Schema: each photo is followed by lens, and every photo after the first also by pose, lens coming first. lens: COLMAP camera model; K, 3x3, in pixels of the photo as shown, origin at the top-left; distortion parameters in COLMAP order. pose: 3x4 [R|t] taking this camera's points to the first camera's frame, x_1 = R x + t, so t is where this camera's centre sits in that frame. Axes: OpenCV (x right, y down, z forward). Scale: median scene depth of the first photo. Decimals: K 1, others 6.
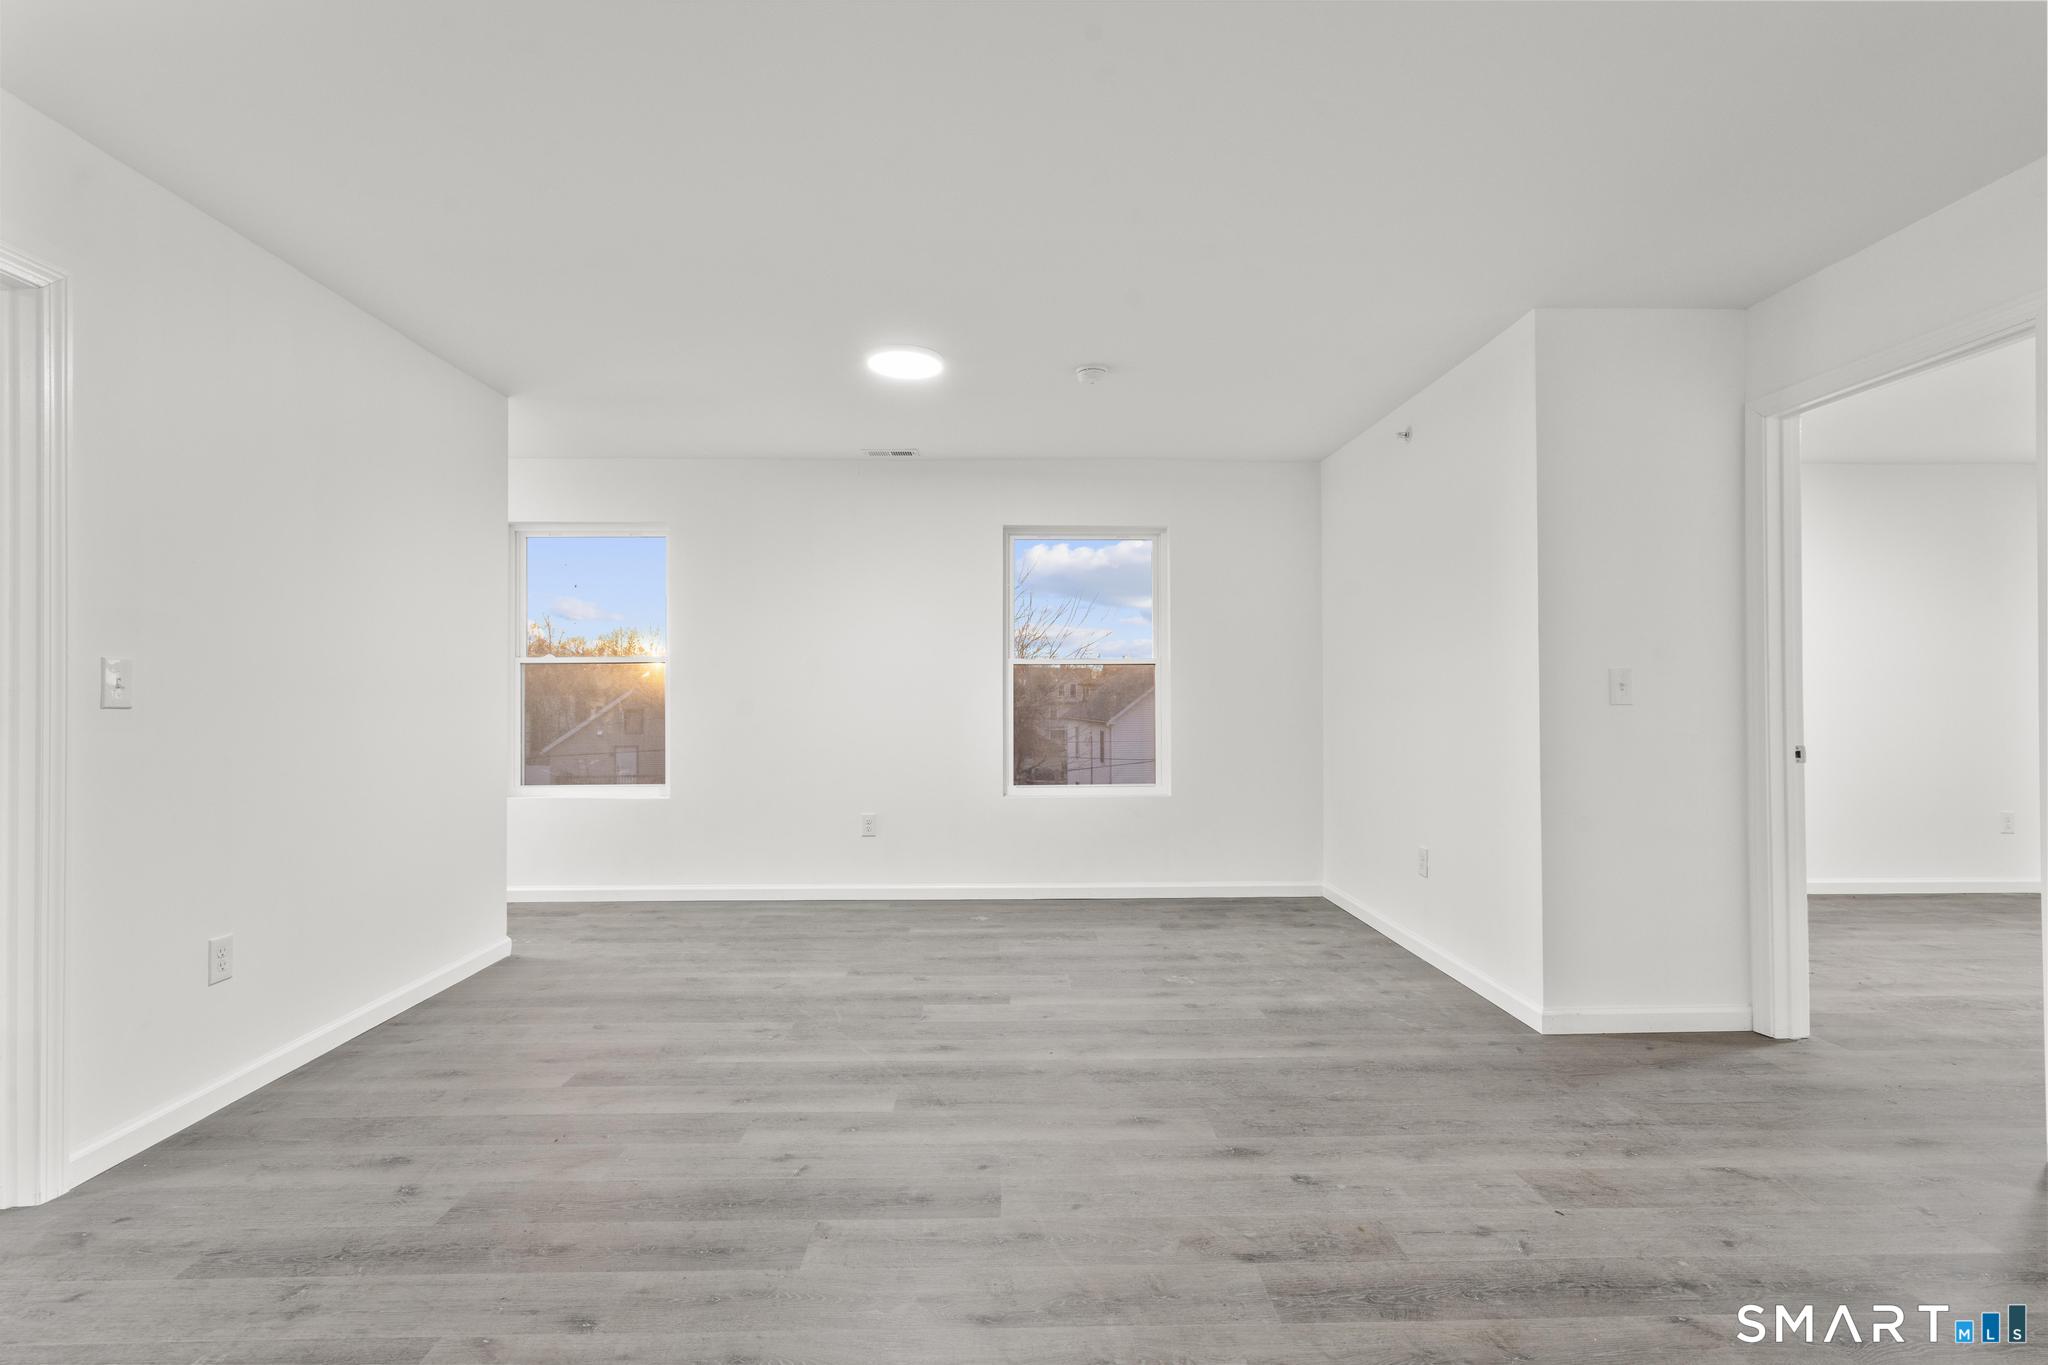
lens RADIAL K [[953.0, 0, 1020.9], [0, 953.0, 690.2], [0, 0, 1]] dist [-0.001572, 0.000078]
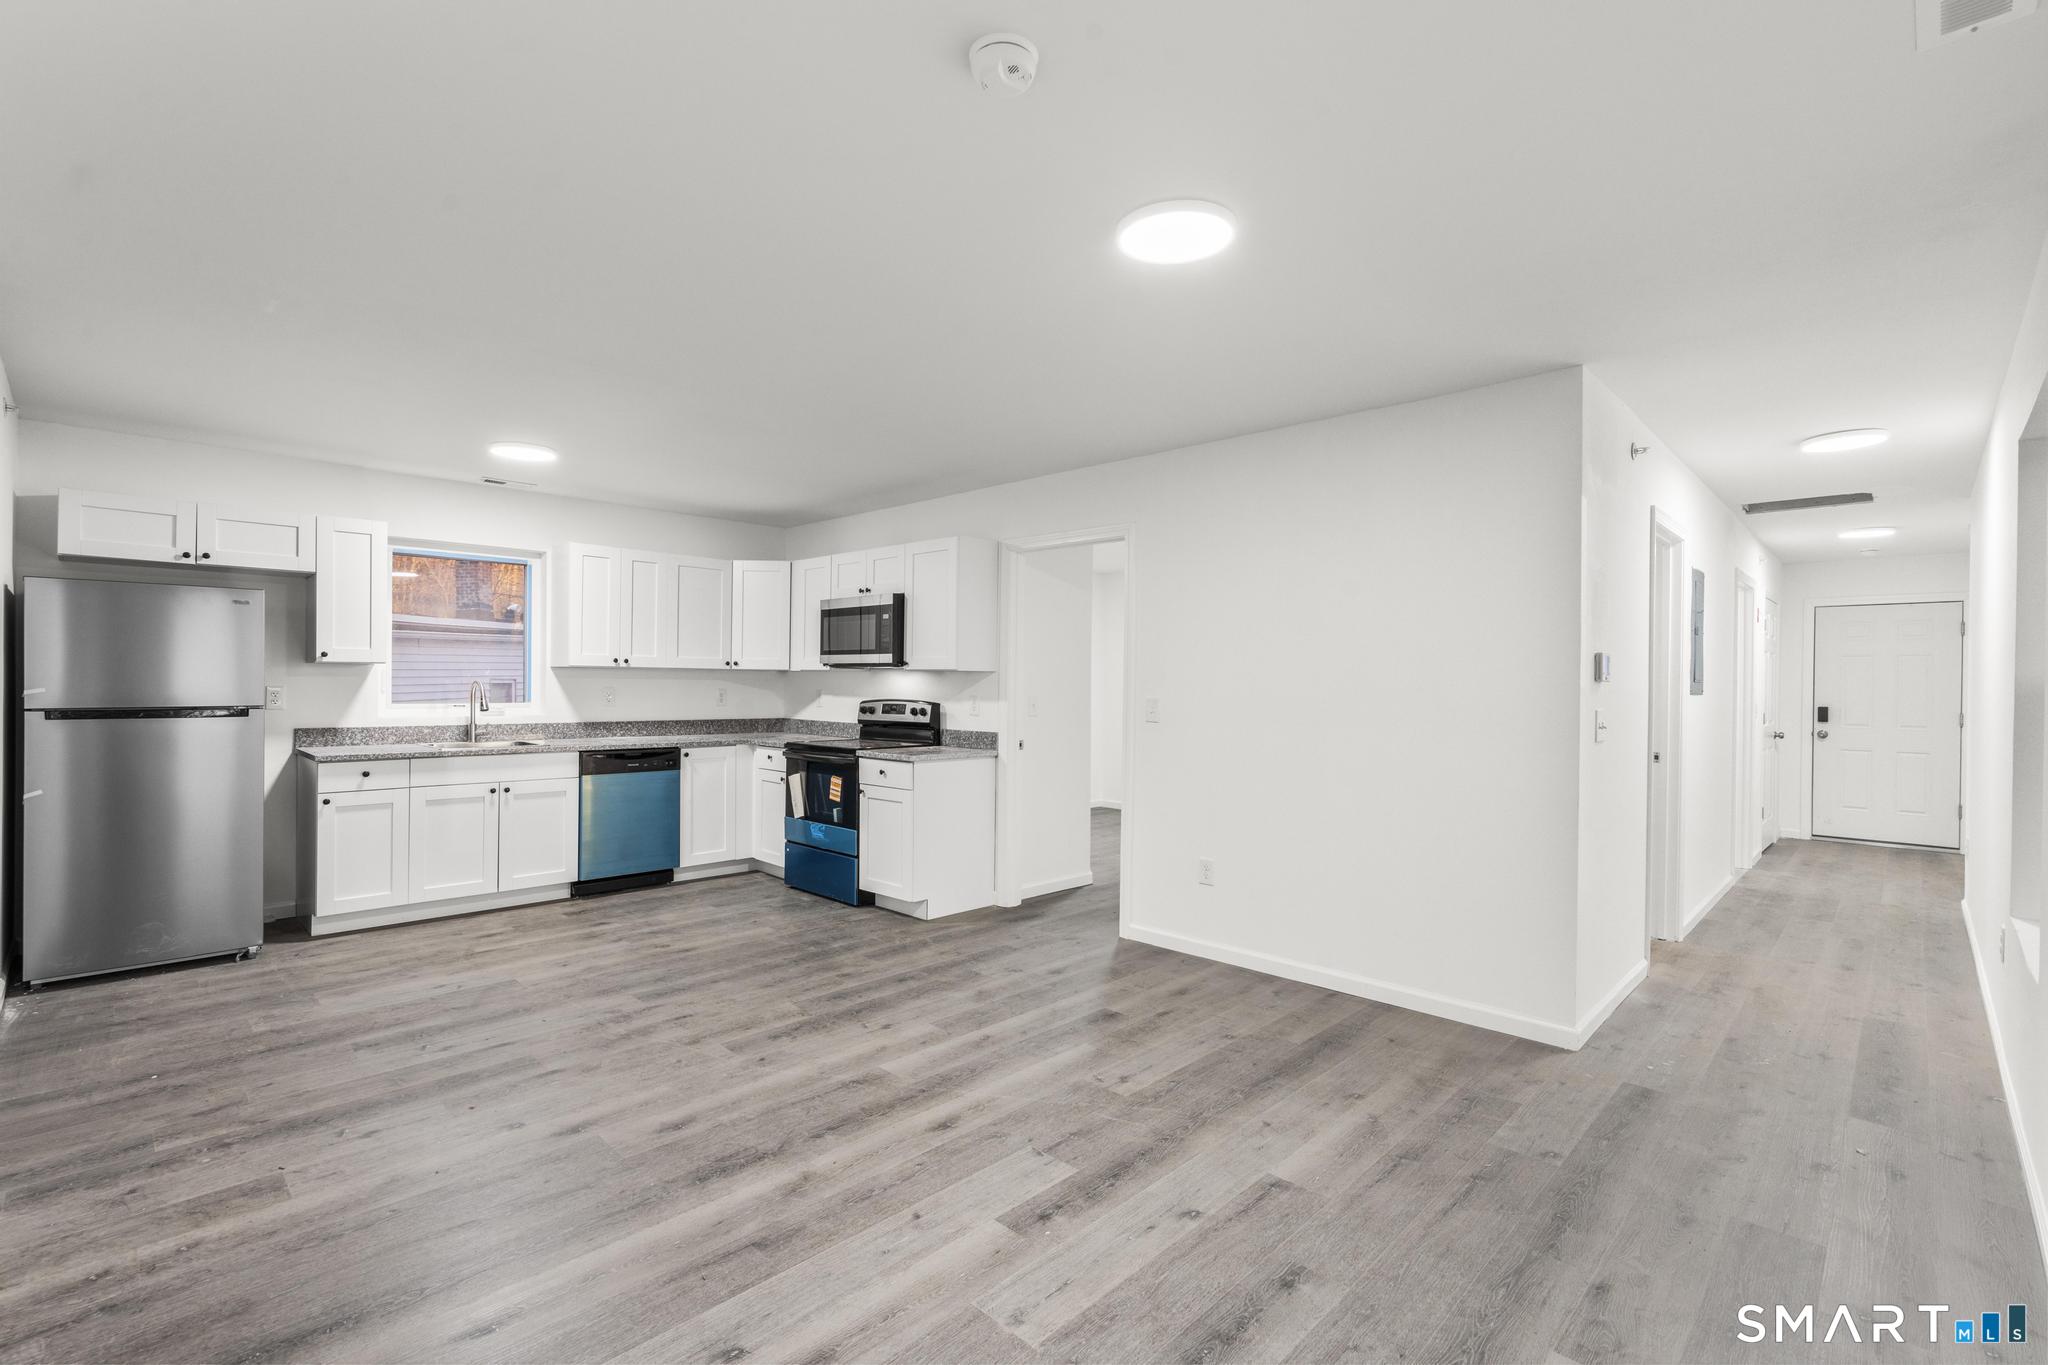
lens RADIAL K [[915.4, 0, 1018.5], [0, 915.4, 685.4], [0, 0, 1]] dist [-0.010661, 0.005536]
pose [[-0.718278, -0.004456, -0.695742, 0.484991], [-0.003965, 0.999989, -0.002311, -0.042202], [0.695745, 0.001099, -0.718288, 1.711070]]
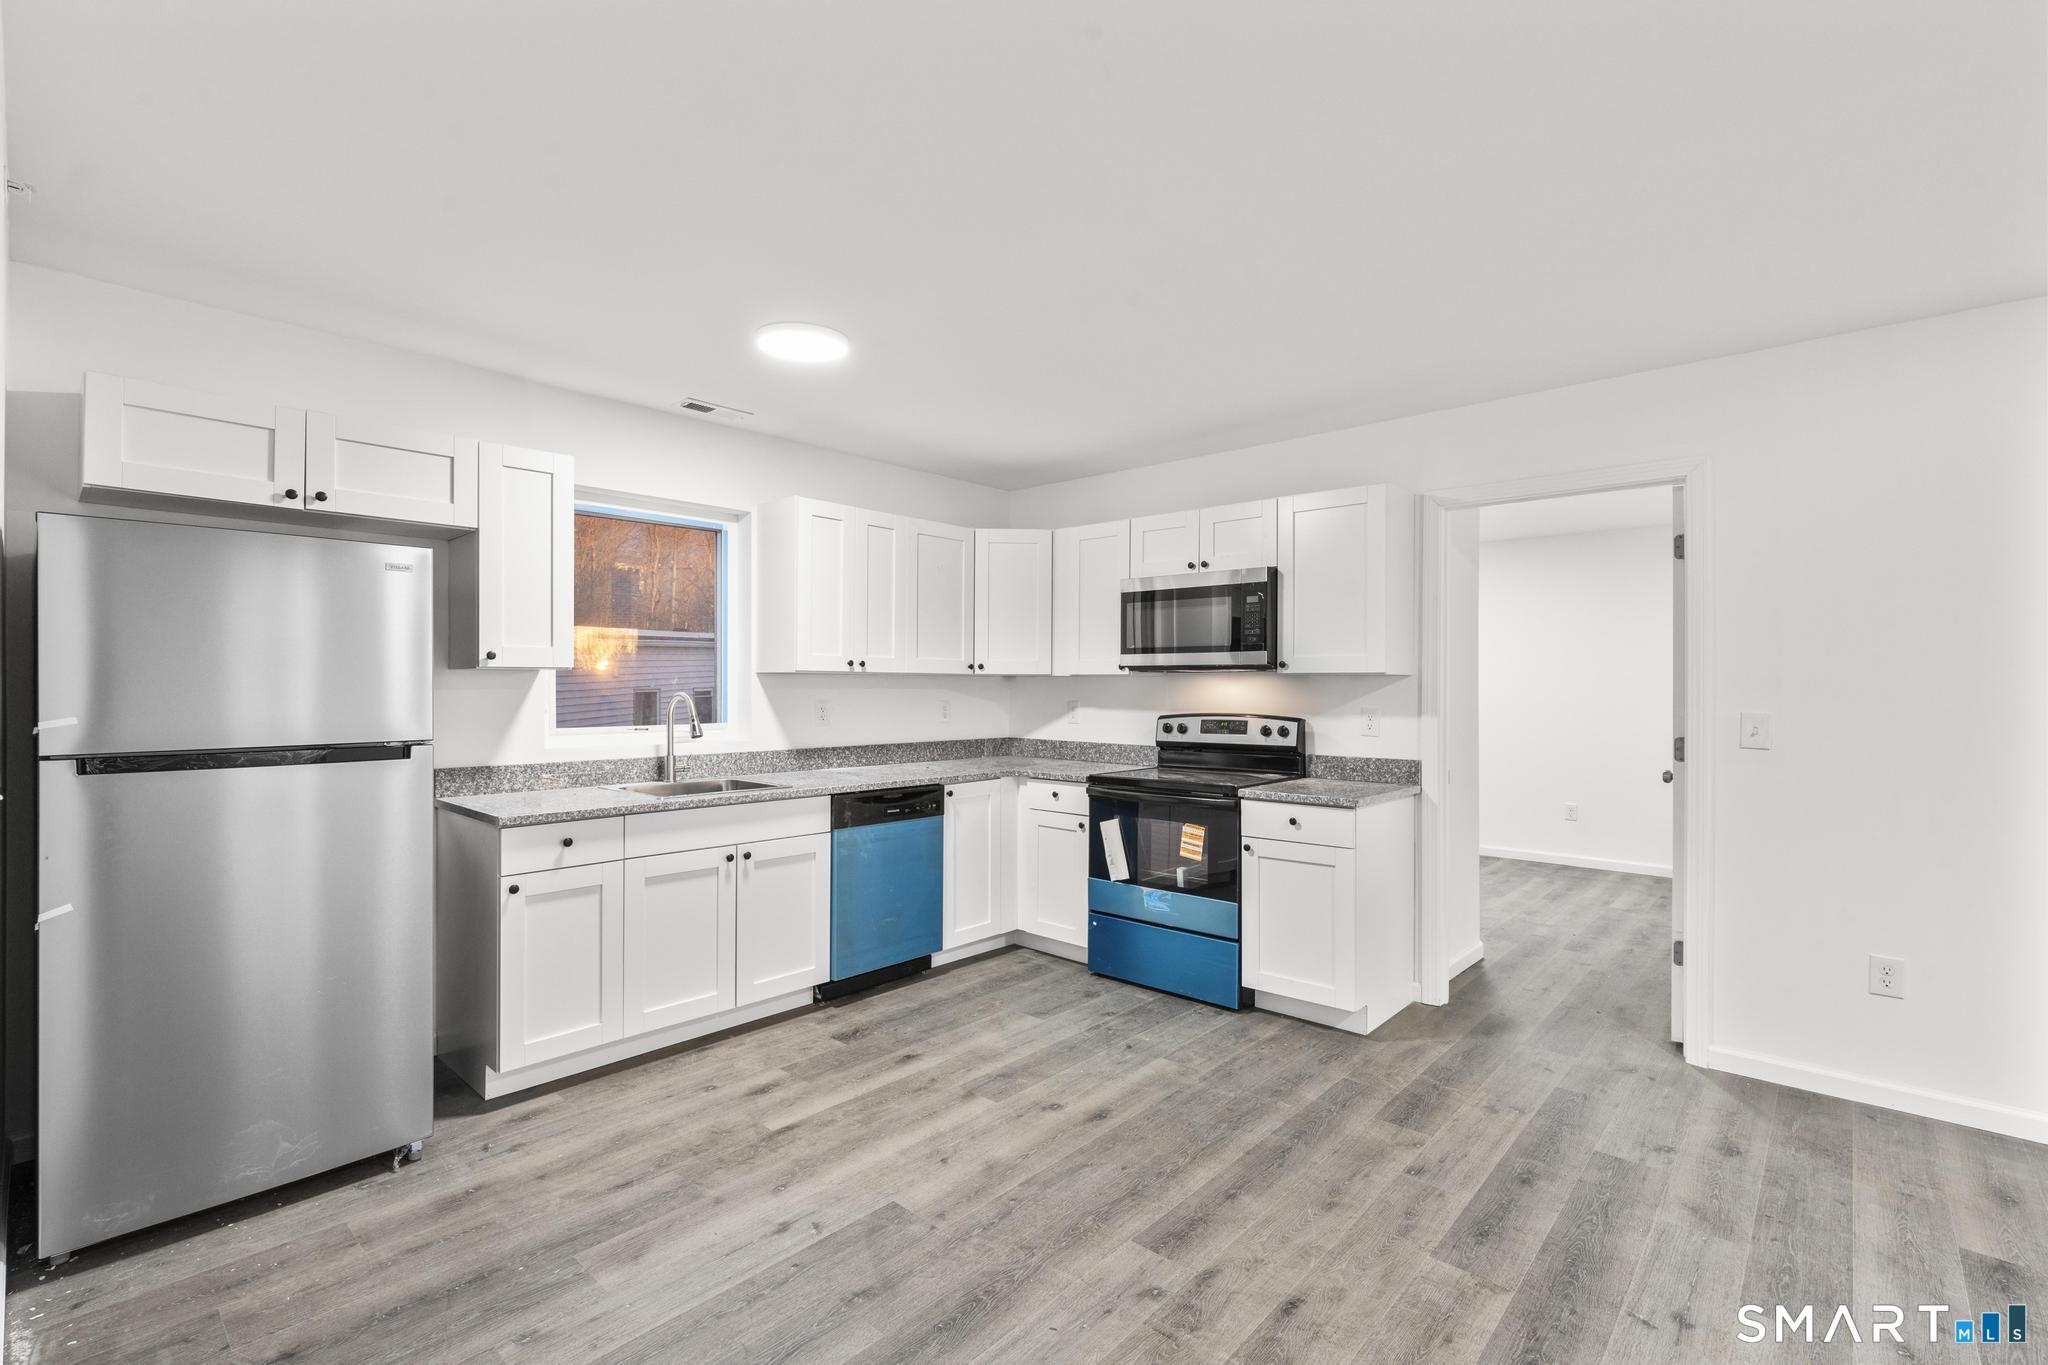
lens RADIAL K [[915.4, 0, 1018.5], [0, 915.4, 685.4], [0, 0, 1]] dist [-0.010661, 0.005536]
pose [[-0.692881, -0.001898, -0.721049, 0.576600], [0.003234, 0.999978, -0.005740, -0.053568], [0.721044, -0.006309, -0.692860, 0.884584]]
